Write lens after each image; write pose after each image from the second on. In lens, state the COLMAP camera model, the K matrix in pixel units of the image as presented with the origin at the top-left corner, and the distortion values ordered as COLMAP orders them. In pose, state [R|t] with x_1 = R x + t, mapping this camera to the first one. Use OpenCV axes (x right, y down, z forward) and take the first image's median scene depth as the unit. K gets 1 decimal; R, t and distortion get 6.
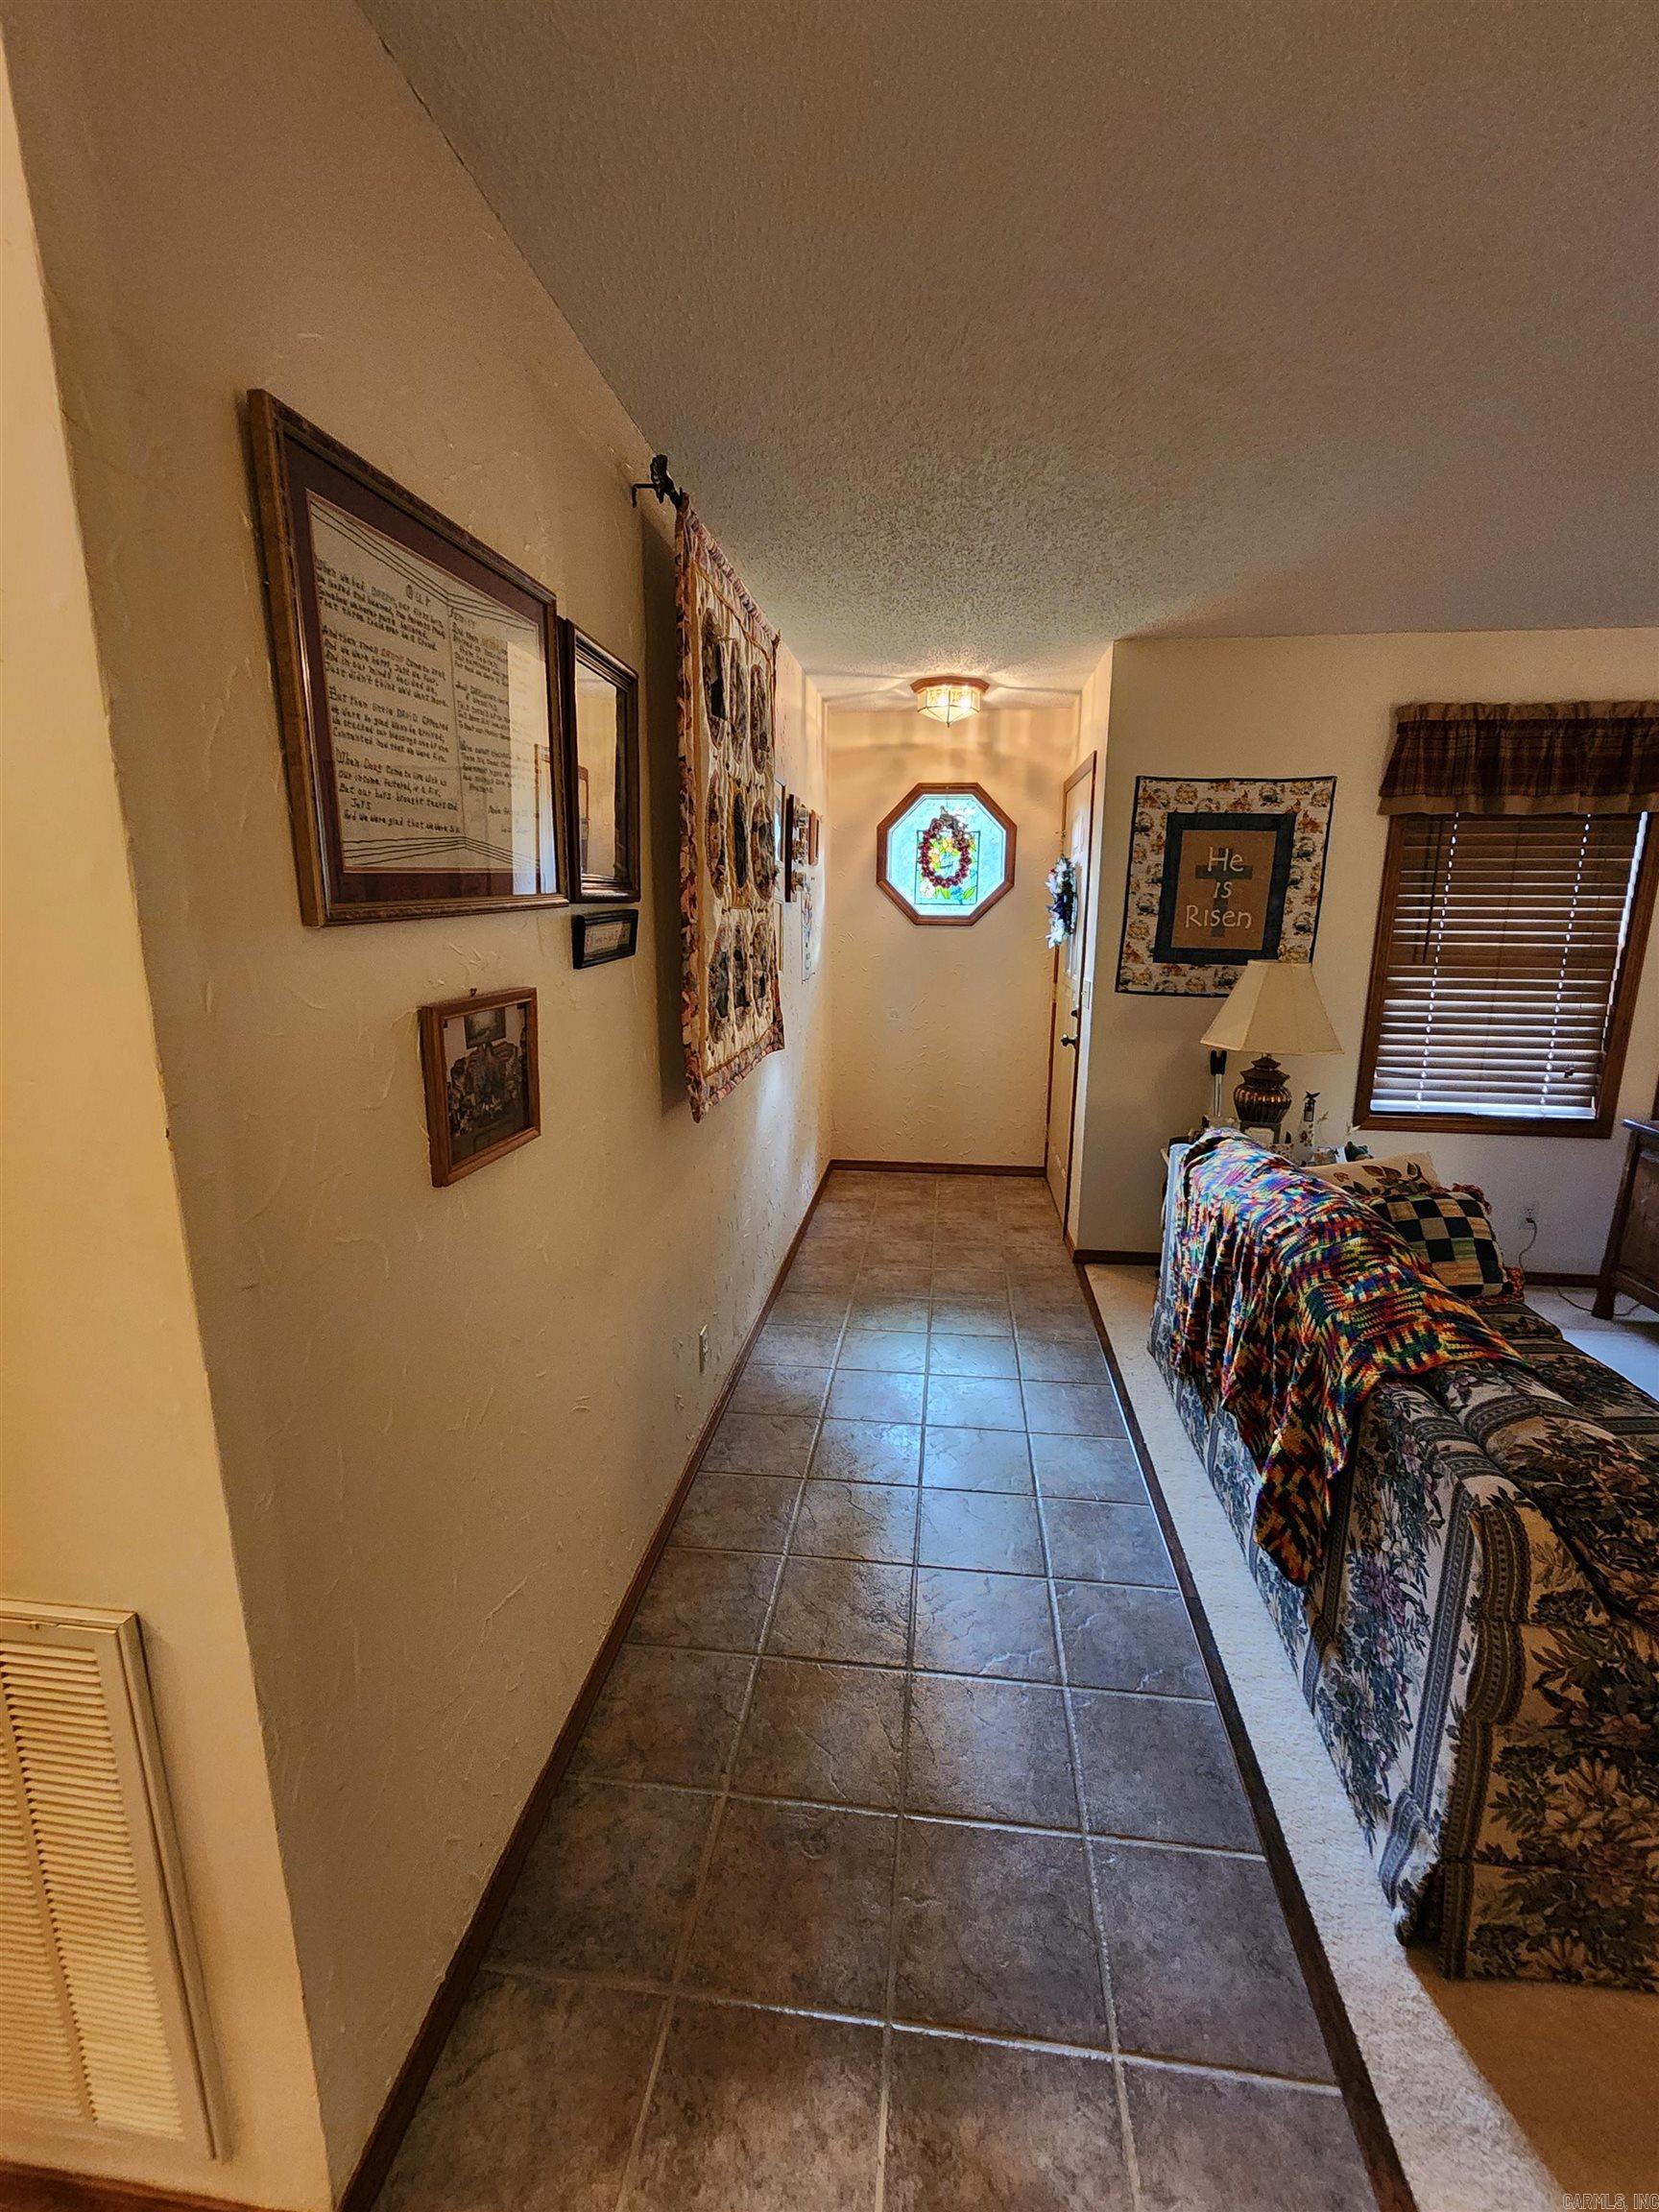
lens RADIAL K [[948.0, 0, 829.5], [0, 948.0, 1106.0], [0, 0, 1]] dist [-0.000132, 0.003841]
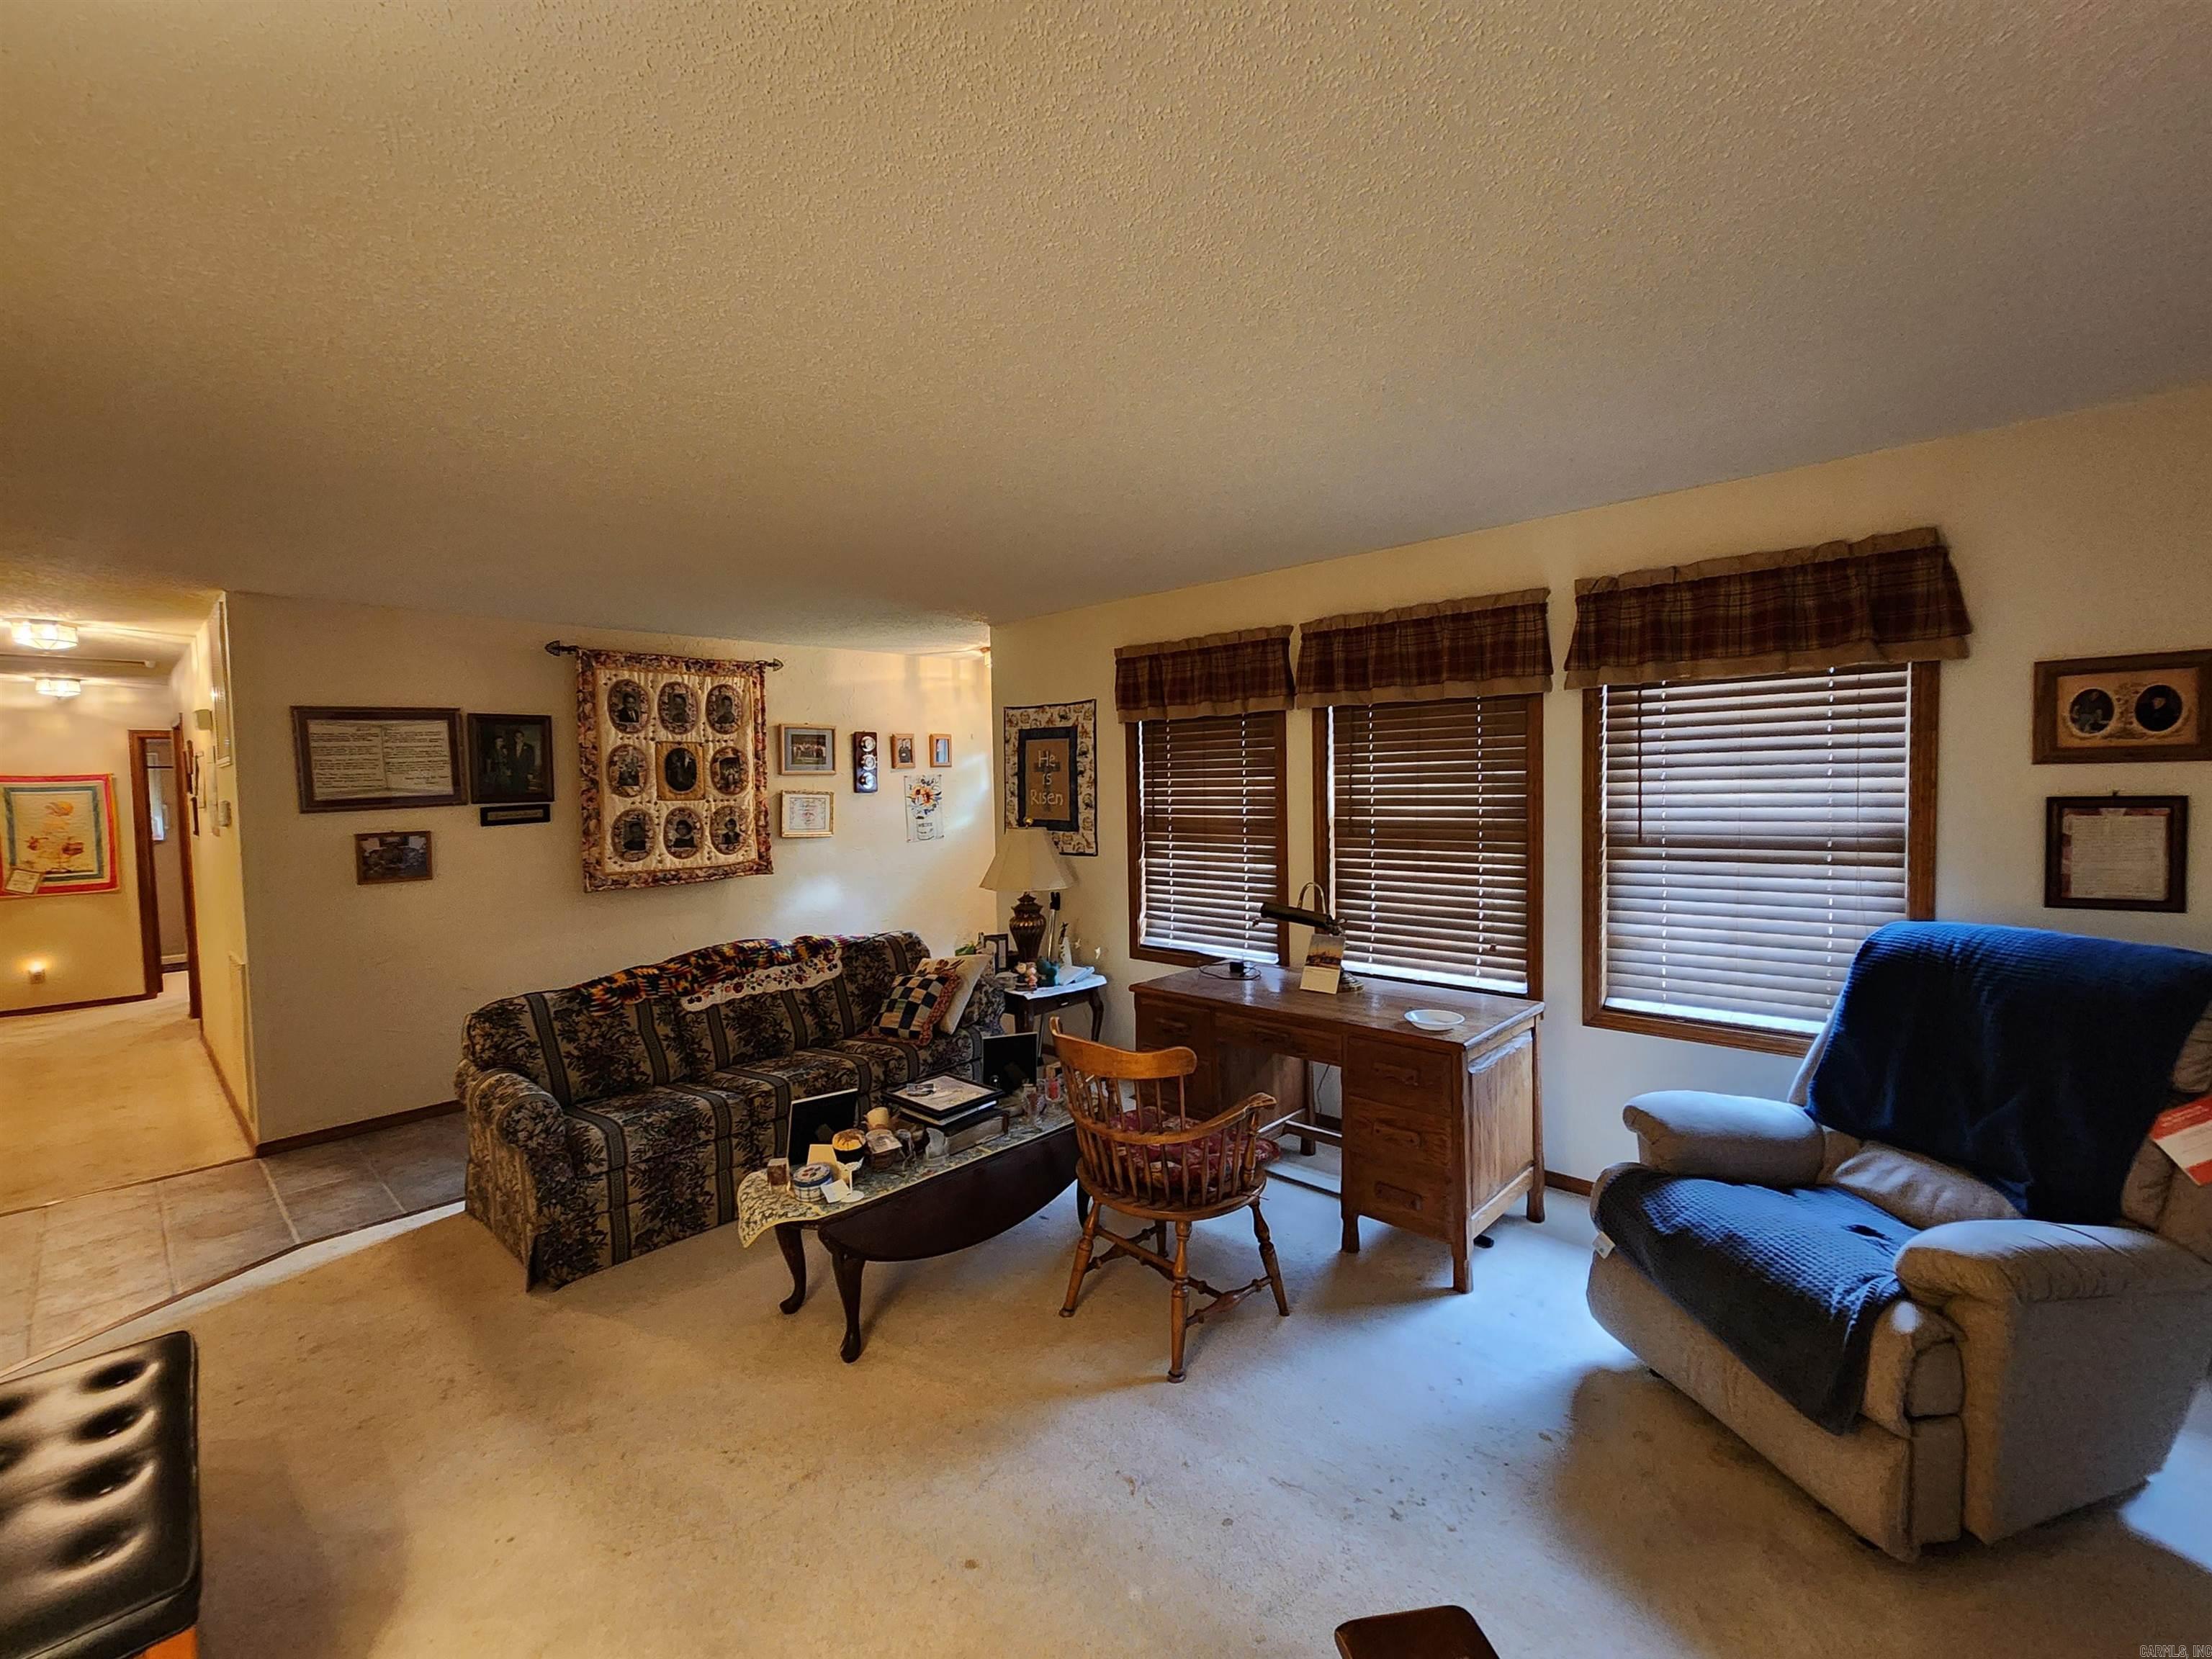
lens RADIAL K [[948.0, 0, 1104.3], [0, 948.0, 821.2], [0, 0, 1]] dist [-0.000132, 0.003841]
pose [[0.808603, 0.000344, -0.588355, 1.339468], [-0.097276, 0.986315, -0.133115, 0.017408], [0.580258, 0.164870, 0.797571, -0.083709]]
